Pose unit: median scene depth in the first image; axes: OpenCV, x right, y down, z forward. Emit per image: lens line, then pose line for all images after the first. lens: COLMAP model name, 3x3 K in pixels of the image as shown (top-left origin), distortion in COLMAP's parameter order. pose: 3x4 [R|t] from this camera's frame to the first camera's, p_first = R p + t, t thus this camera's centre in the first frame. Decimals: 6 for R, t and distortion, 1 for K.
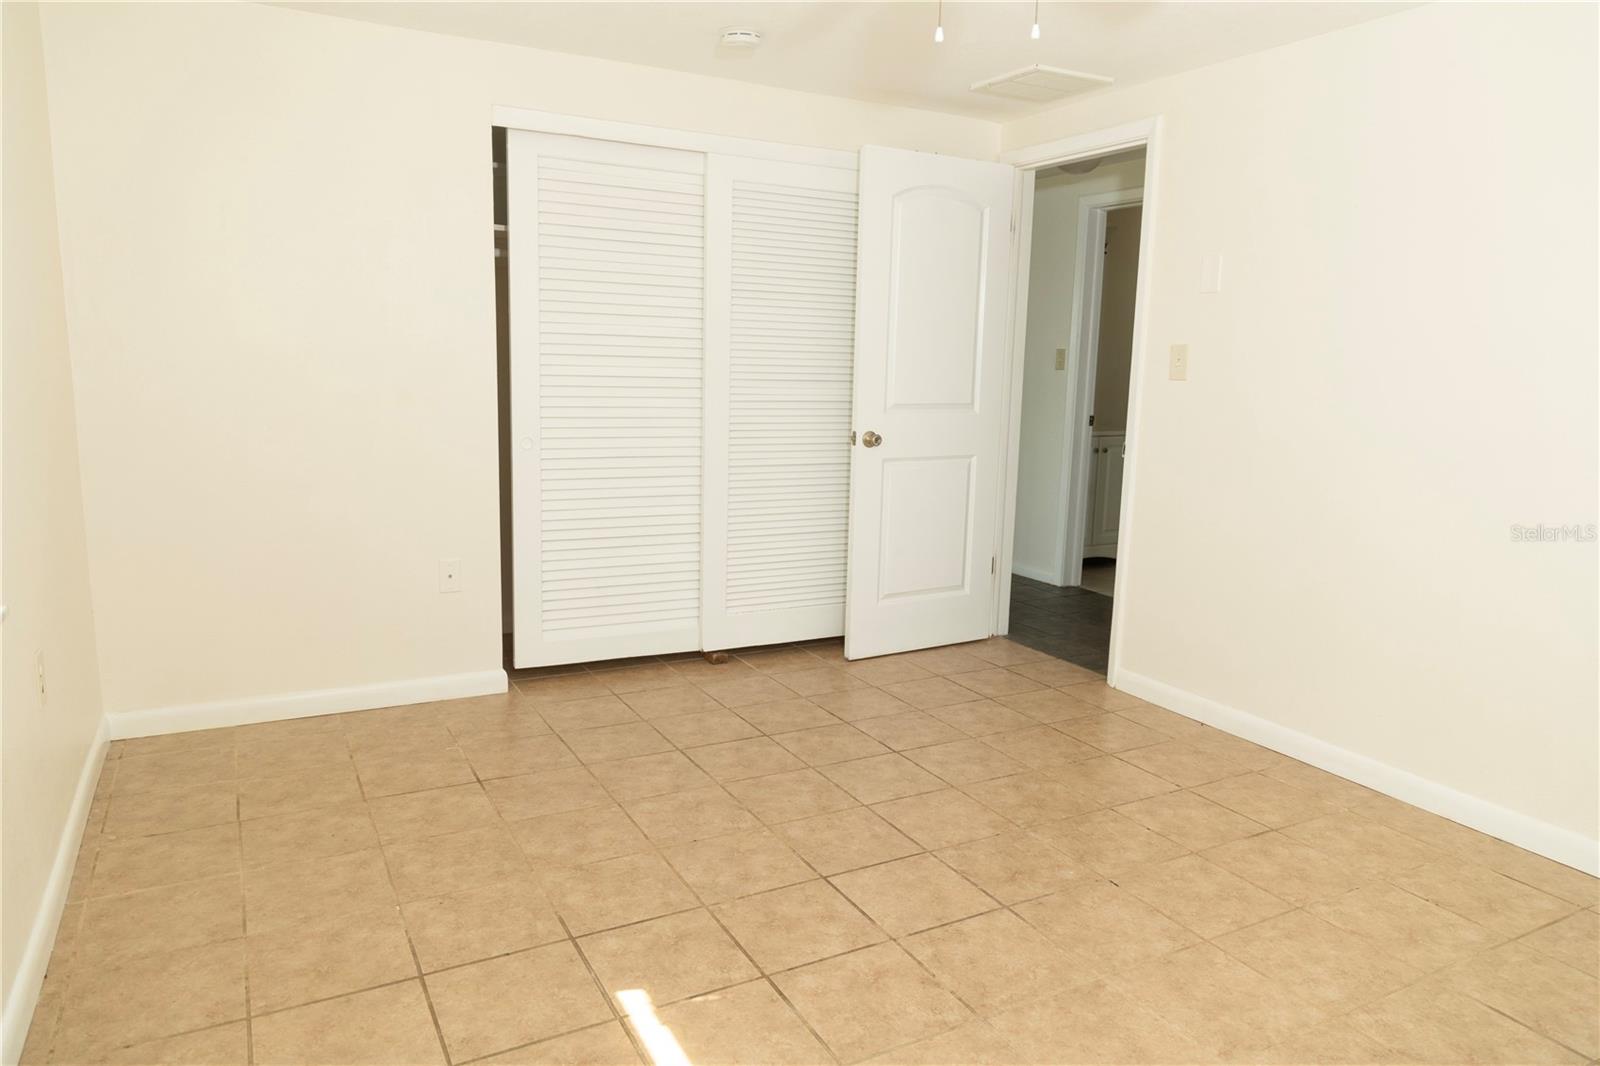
lens RADIAL K [[1058.1, 0, 794.3], [0, 1058.1, 537.2], [0, 0, 1]] dist [-0.001866, -0.007627]
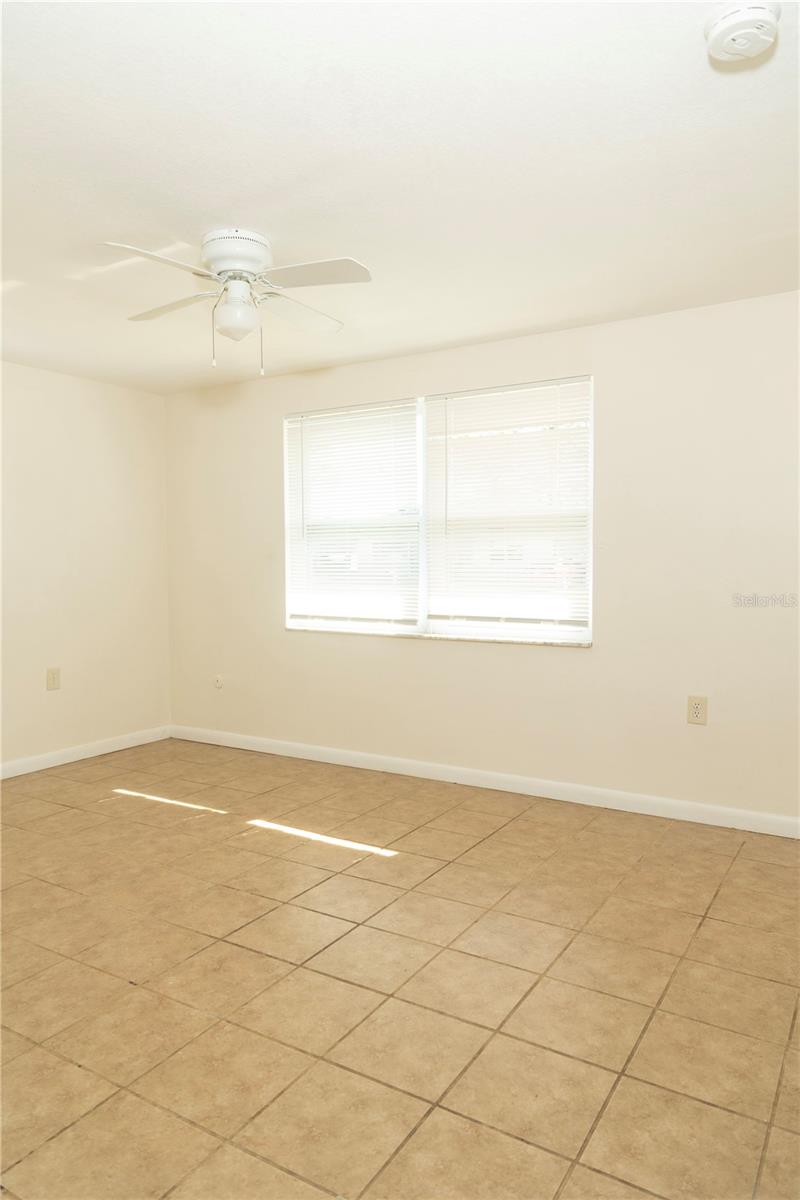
lens RADIAL K [[793.6, 0, 400.0], [0, 793.6, 606.1], [0, 0, 1]] dist [-0.001866, -0.007627]
pose [[-0.860656, 0.006893, -0.509140, 0.466426], [-0.105069, 0.975985, 0.190823, -0.249551], [0.498229, 0.217728, -0.839263, 1.697963]]
